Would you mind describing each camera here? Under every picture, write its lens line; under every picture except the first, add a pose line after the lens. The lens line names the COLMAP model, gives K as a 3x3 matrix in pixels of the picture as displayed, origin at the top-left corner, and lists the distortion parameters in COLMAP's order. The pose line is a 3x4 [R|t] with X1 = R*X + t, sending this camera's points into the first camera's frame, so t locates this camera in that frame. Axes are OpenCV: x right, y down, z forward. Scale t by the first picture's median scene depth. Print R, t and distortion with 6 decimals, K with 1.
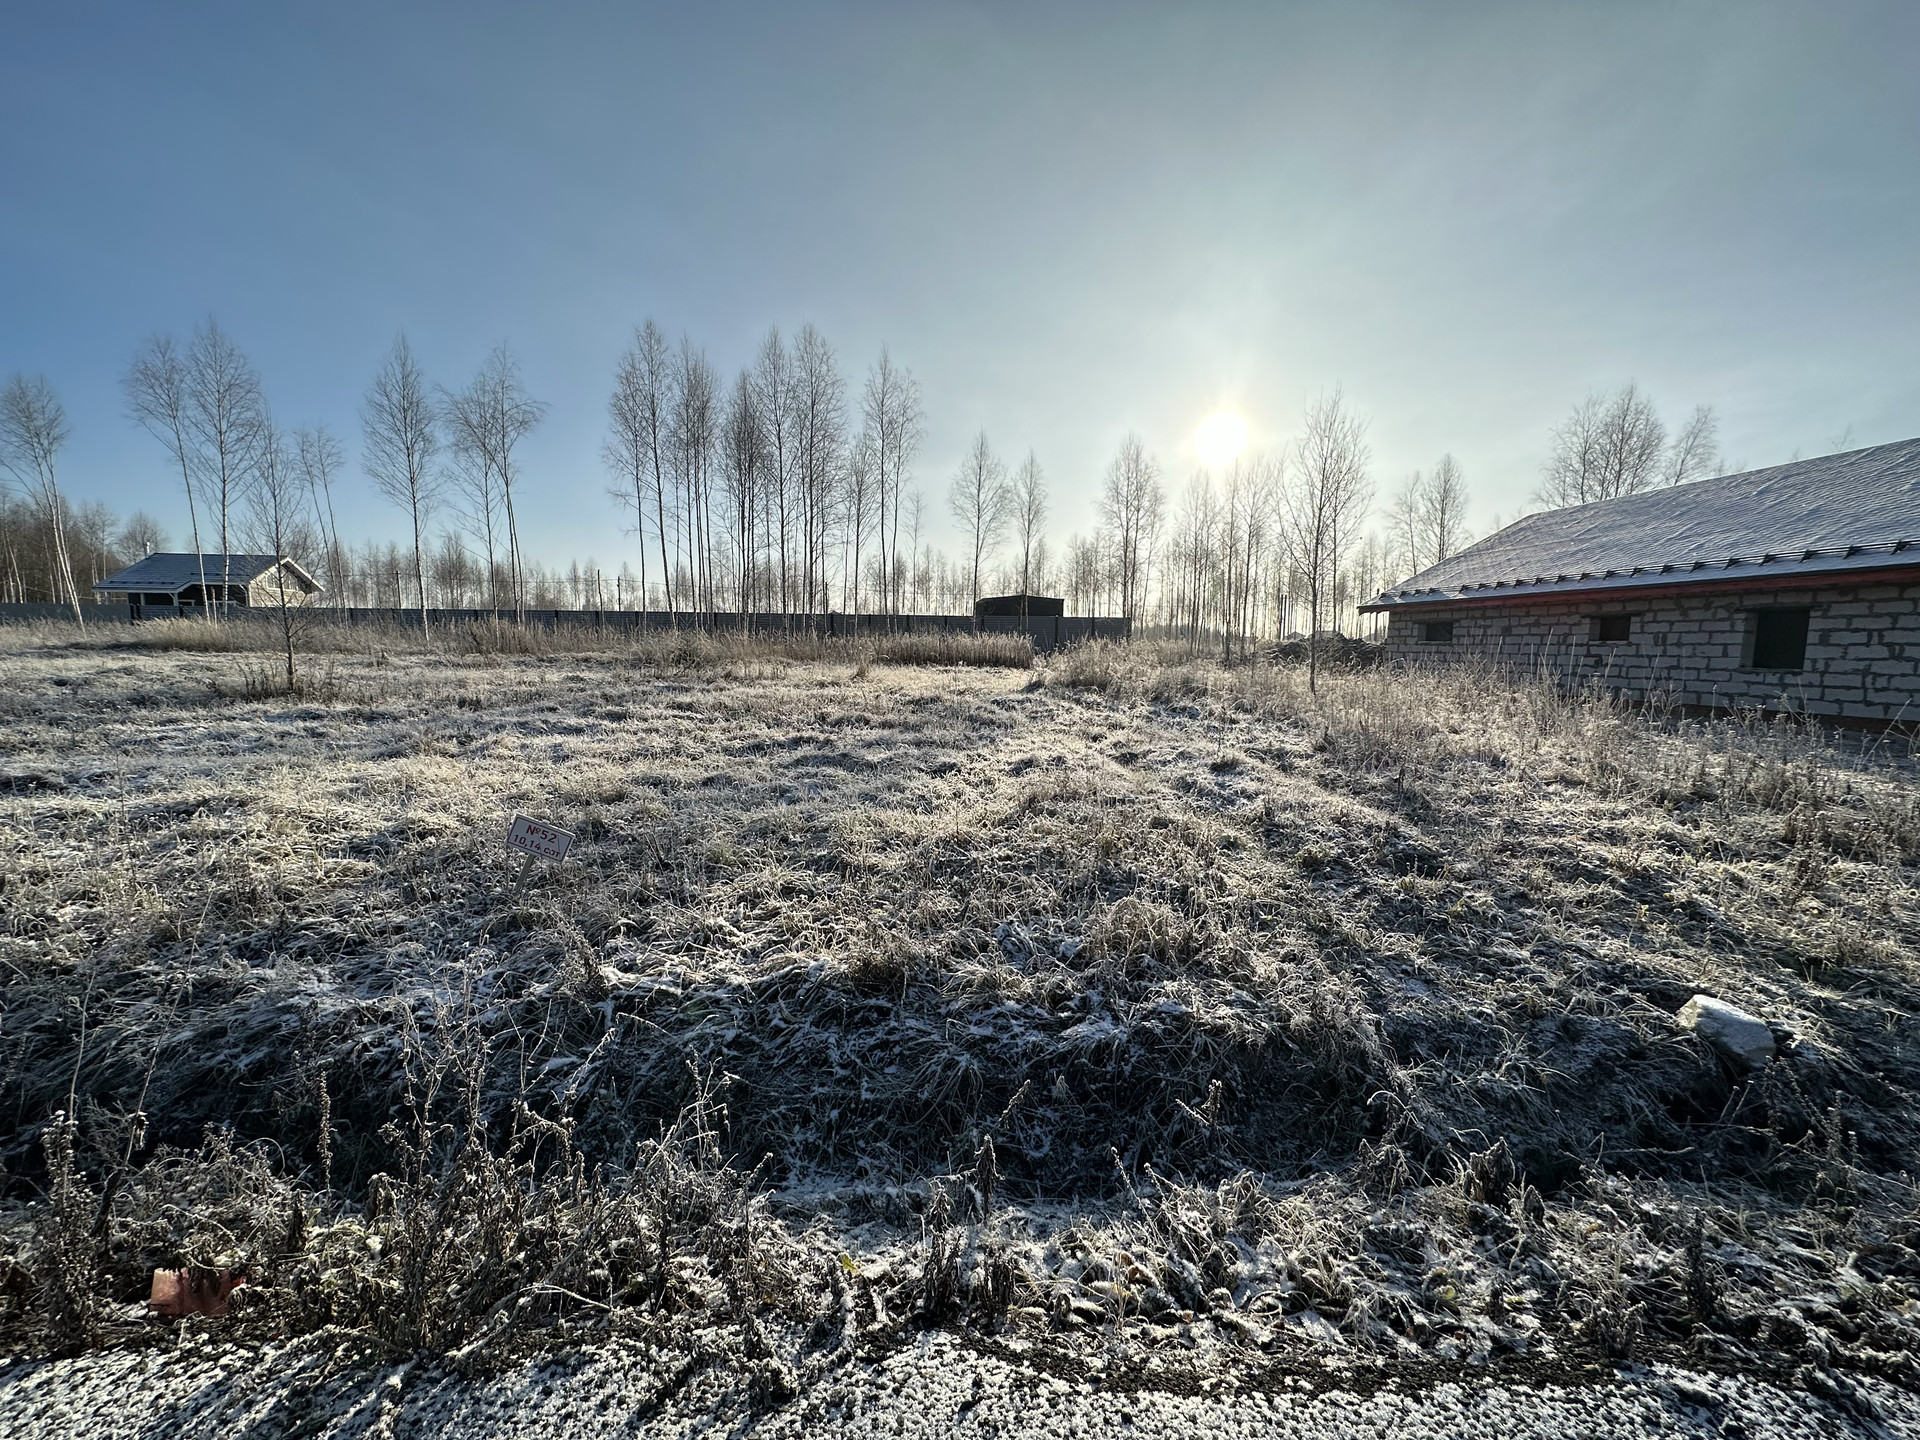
lens RADIAL K [[759.7, 0, 958.2], [0, 759.7, 725.7], [0, 0, 1]] dist [-0.003930, -0.000380]
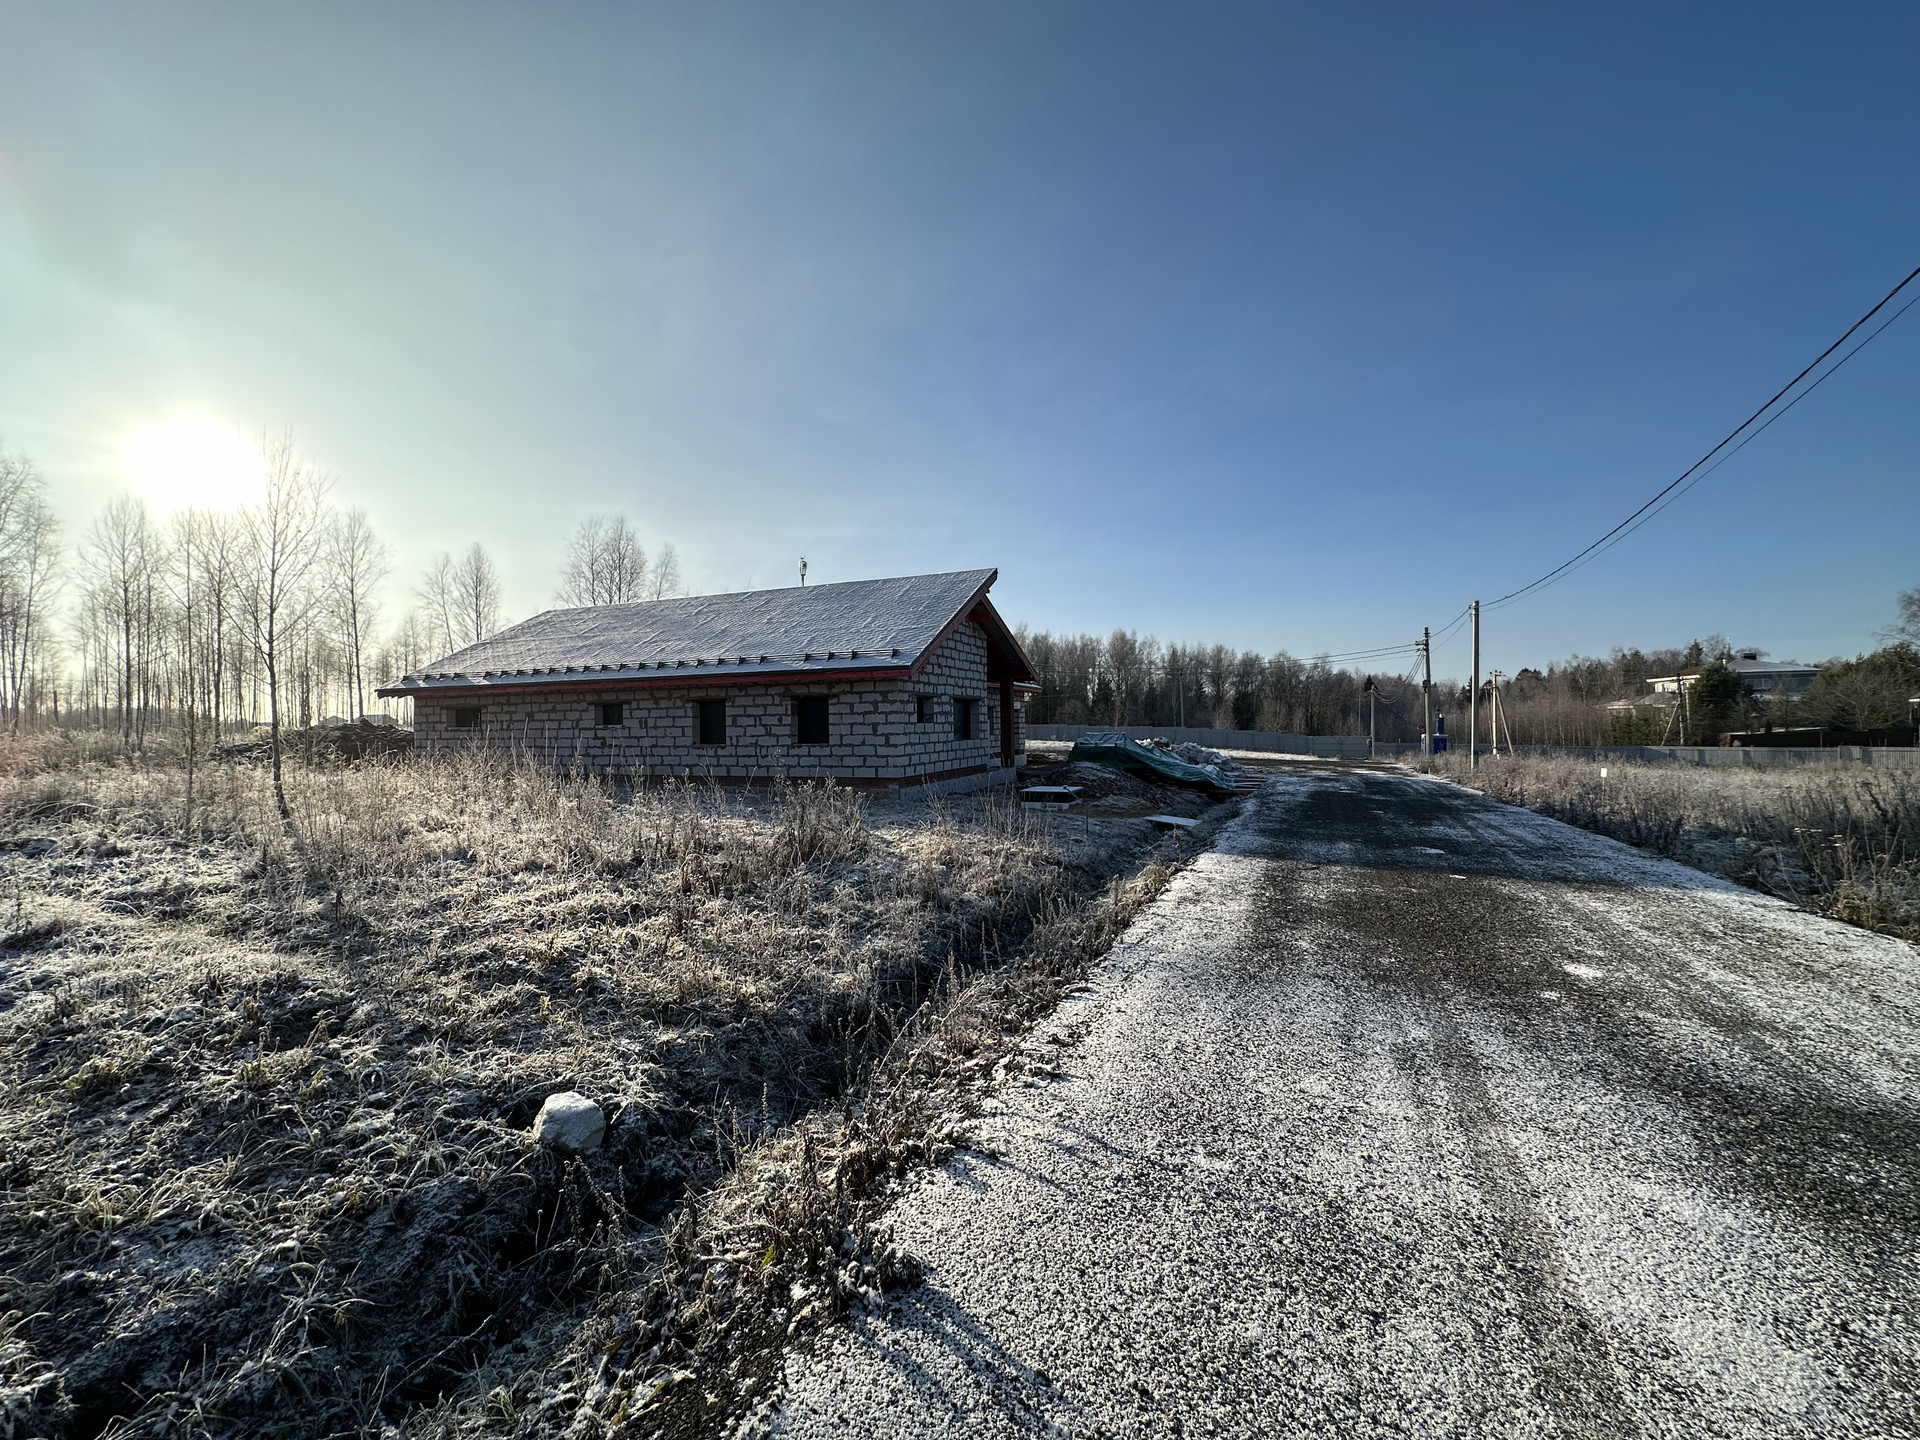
lens RADIAL K [[759.7, 0, 963.8], [0, 759.7, 718.8], [0, 0, 1]] dist [-0.003930, -0.000380]
pose [[0.443042, -0.008376, 0.896462, 0.157927], [0.114243, 0.992332, -0.047189, -0.011579], [-0.889192, 0.123321, 0.440602, 0.010873]]
